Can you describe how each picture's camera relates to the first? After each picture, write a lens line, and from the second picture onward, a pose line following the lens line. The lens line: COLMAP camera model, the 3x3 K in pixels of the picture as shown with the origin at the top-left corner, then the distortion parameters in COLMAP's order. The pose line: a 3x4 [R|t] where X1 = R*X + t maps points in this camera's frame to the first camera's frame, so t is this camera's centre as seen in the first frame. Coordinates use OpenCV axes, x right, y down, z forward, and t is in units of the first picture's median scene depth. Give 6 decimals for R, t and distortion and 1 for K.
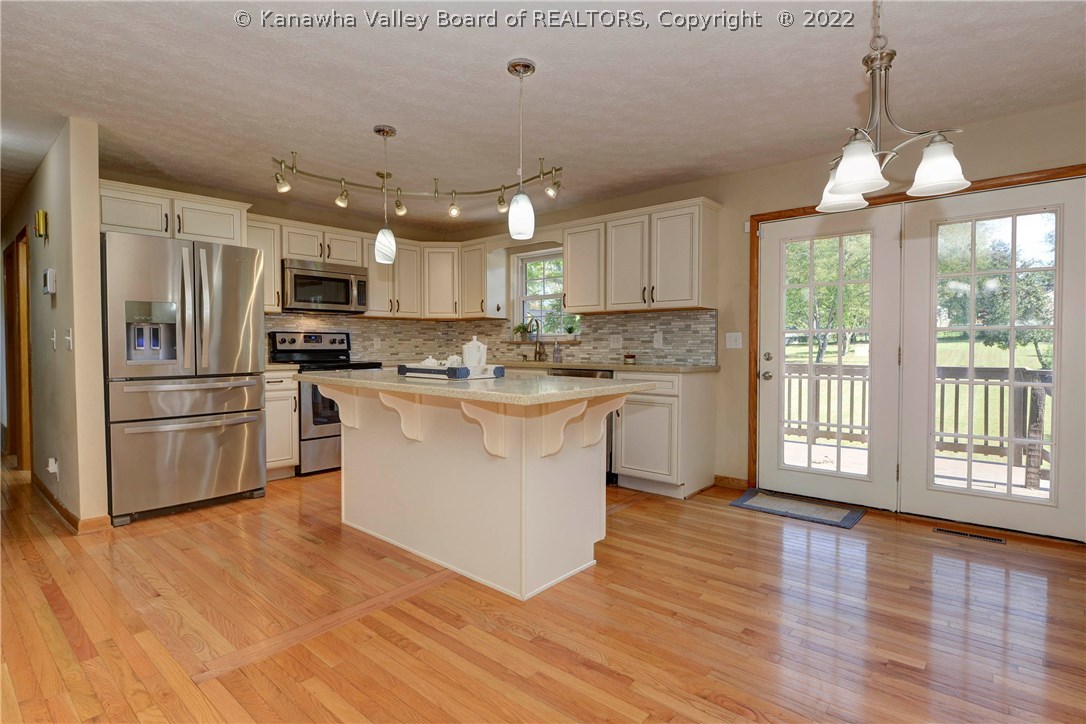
lens RADIAL K [[559.3, 0, 541.1], [0, 559.3, 356.3], [0, 0, 1]] dist [-0.003487, -0.000290]
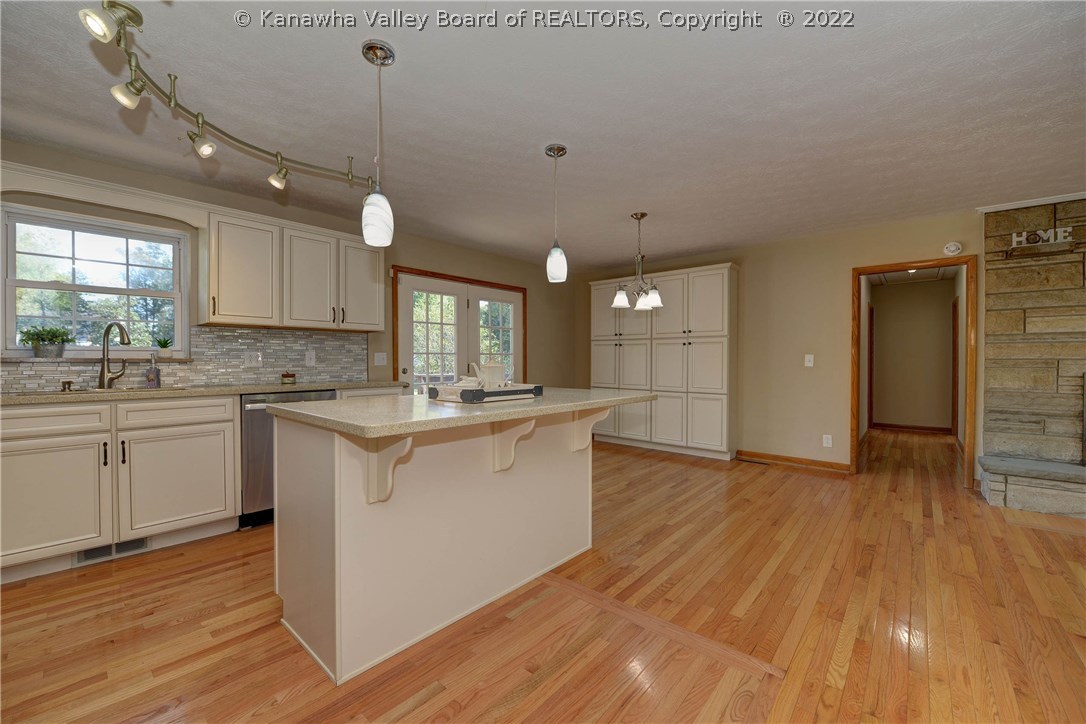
lens RADIAL K [[433.6, 0, 544.2], [0, 433.6, 364.1], [0, 0, 1]] dist [-0.017929, -0.000534]
pose [[-0.011228, -0.009173, 0.999895, -0.648169], [0.020295, 0.999750, 0.009399, -0.019085], [-0.999731, 0.020399, -0.011039, 0.657542]]
